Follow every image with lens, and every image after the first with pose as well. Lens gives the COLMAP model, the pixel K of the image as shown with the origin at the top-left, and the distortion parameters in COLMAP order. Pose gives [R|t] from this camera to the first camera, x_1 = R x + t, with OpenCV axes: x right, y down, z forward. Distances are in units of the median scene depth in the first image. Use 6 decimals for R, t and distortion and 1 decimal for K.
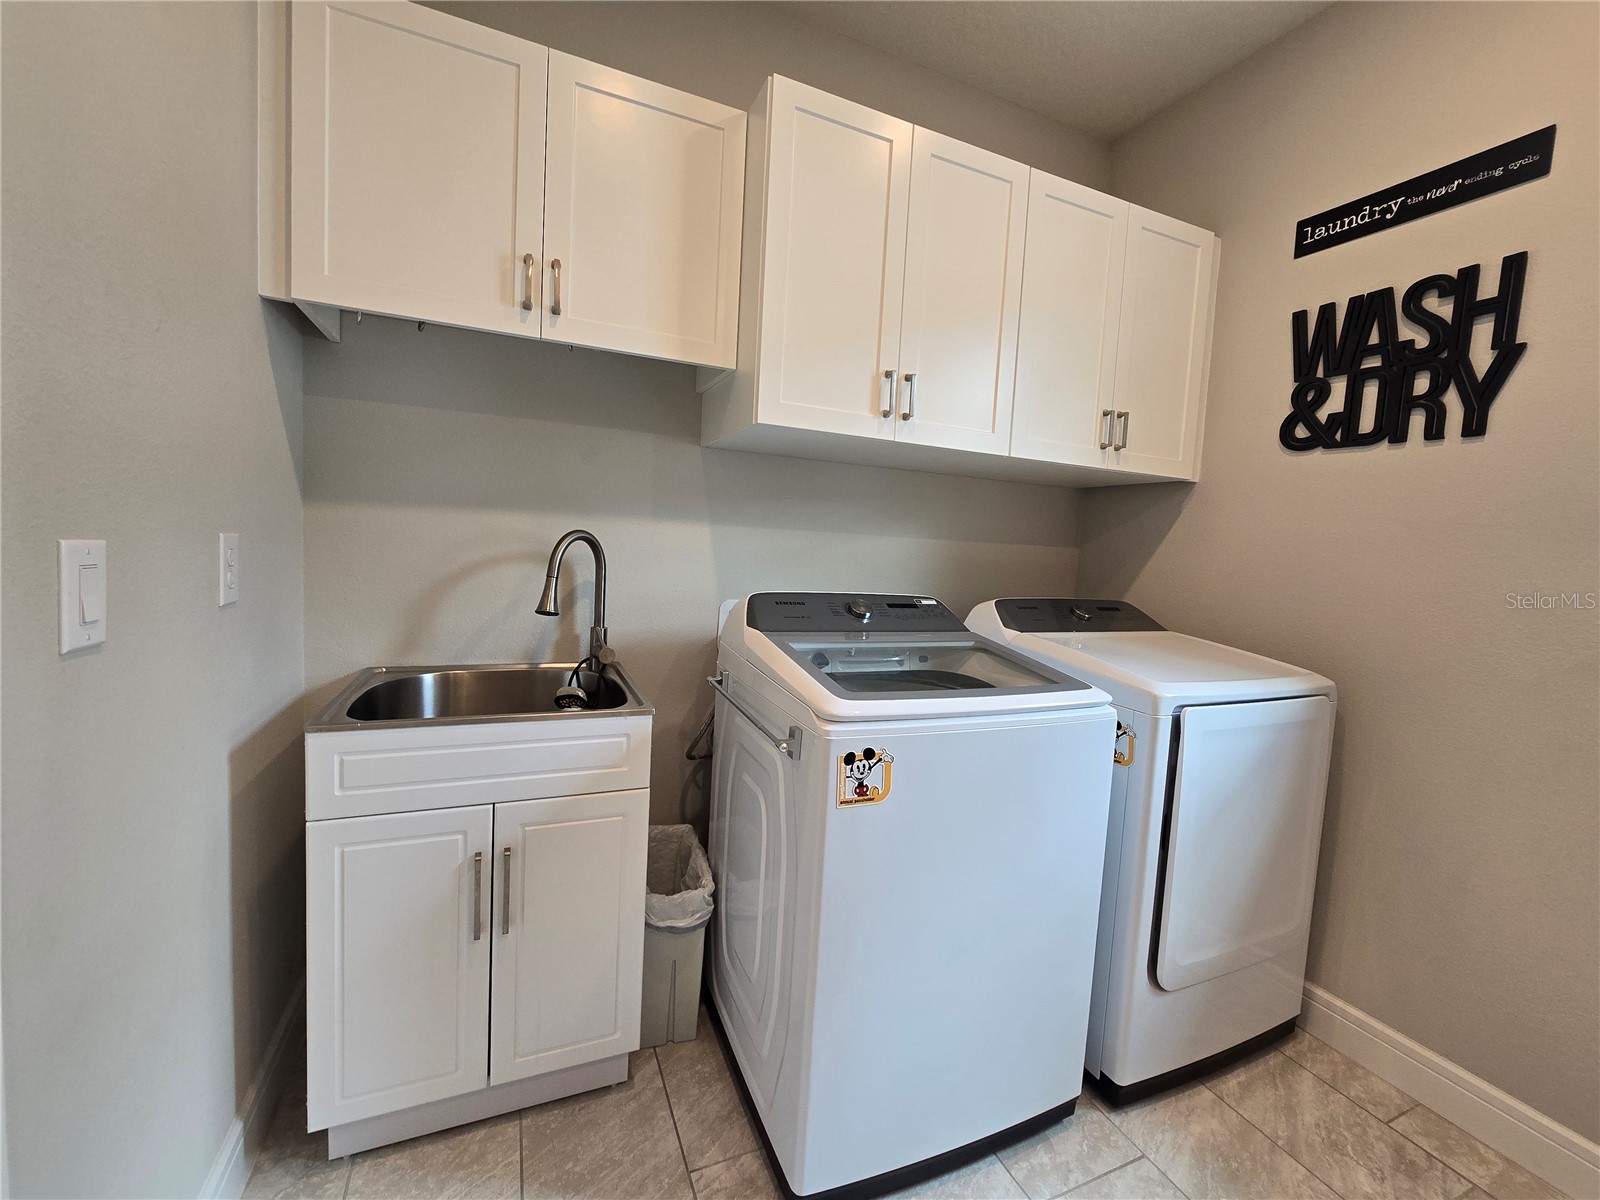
lens RADIAL K [[658.0, 0, 799.3], [0, 658.0, 593.2], [0, 0, 1]] dist [-0.001633, -0.000026]
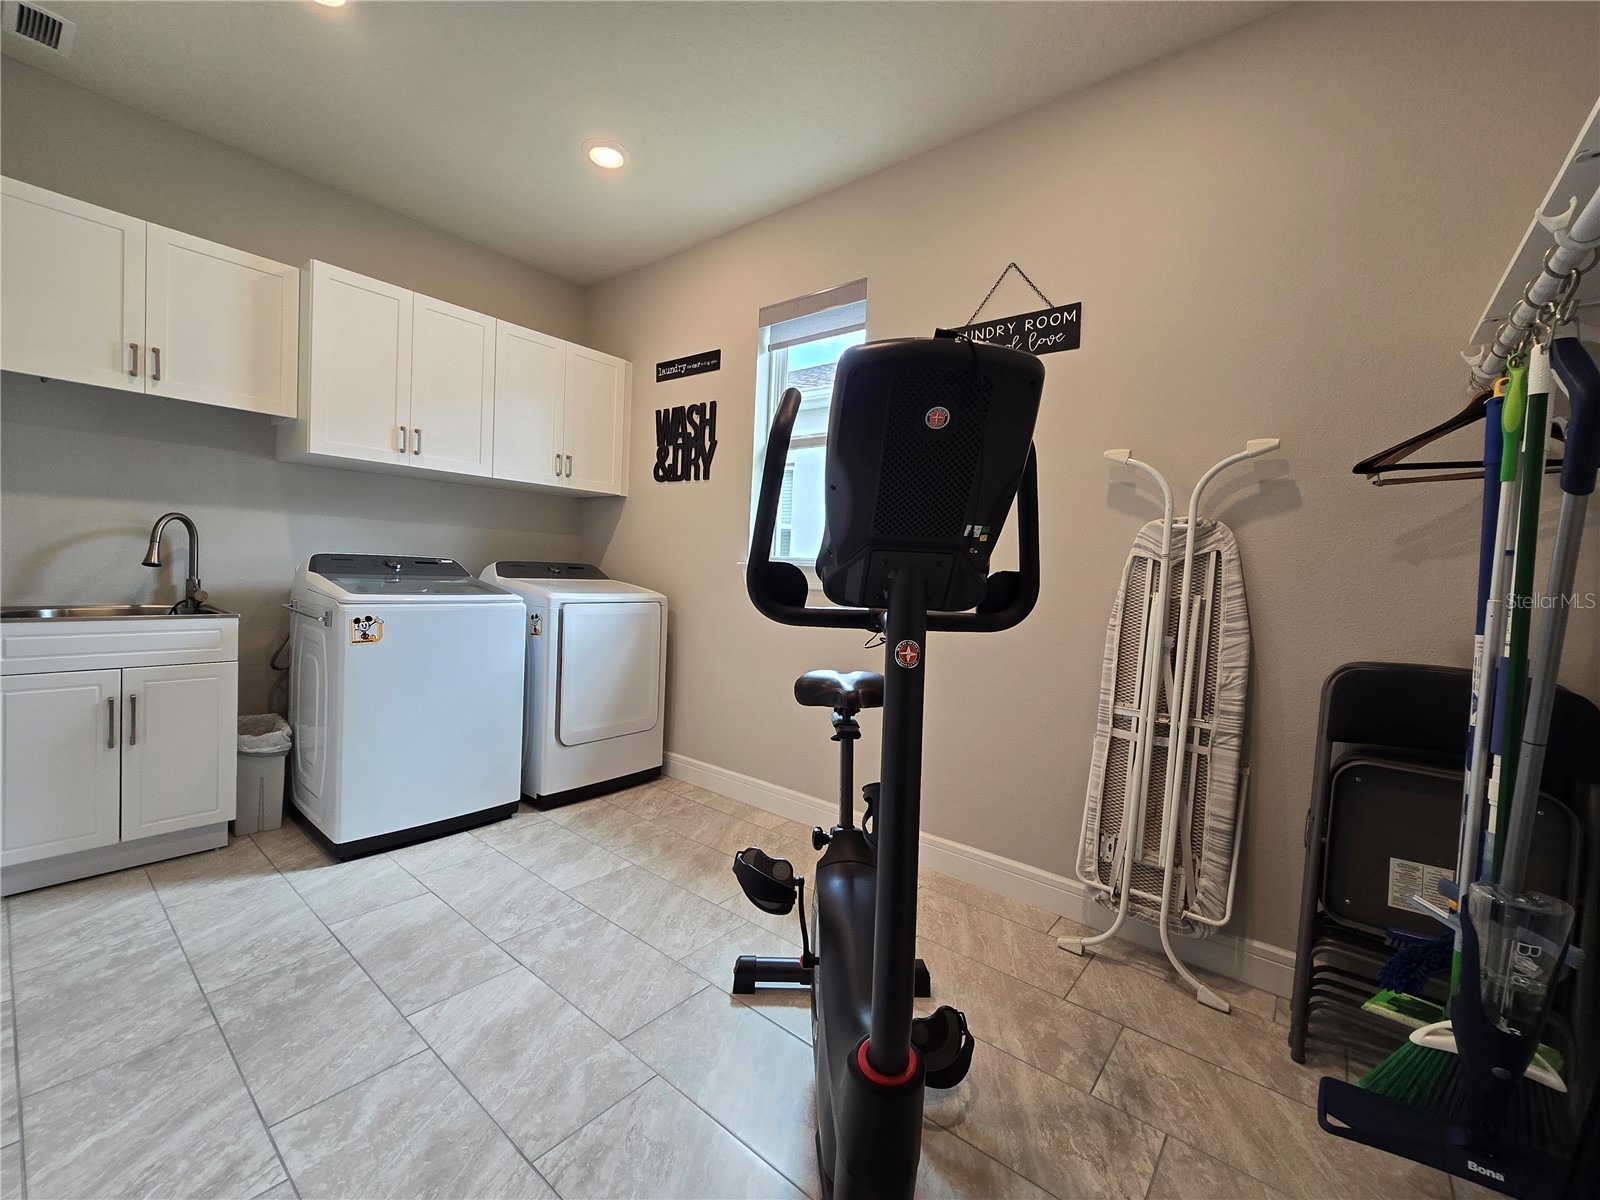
lens RADIAL K [[663.6, 0, 804.8], [0, 663.6, 594.6], [0, 0, 1]] dist [-0.001682, -0.002686]
pose [[0.888978, -0.031780, 0.456846, 0.271276], [0.038365, 0.999251, -0.005143, 0.166201], [-0.456340, 0.022099, 0.889531, -1.082490]]
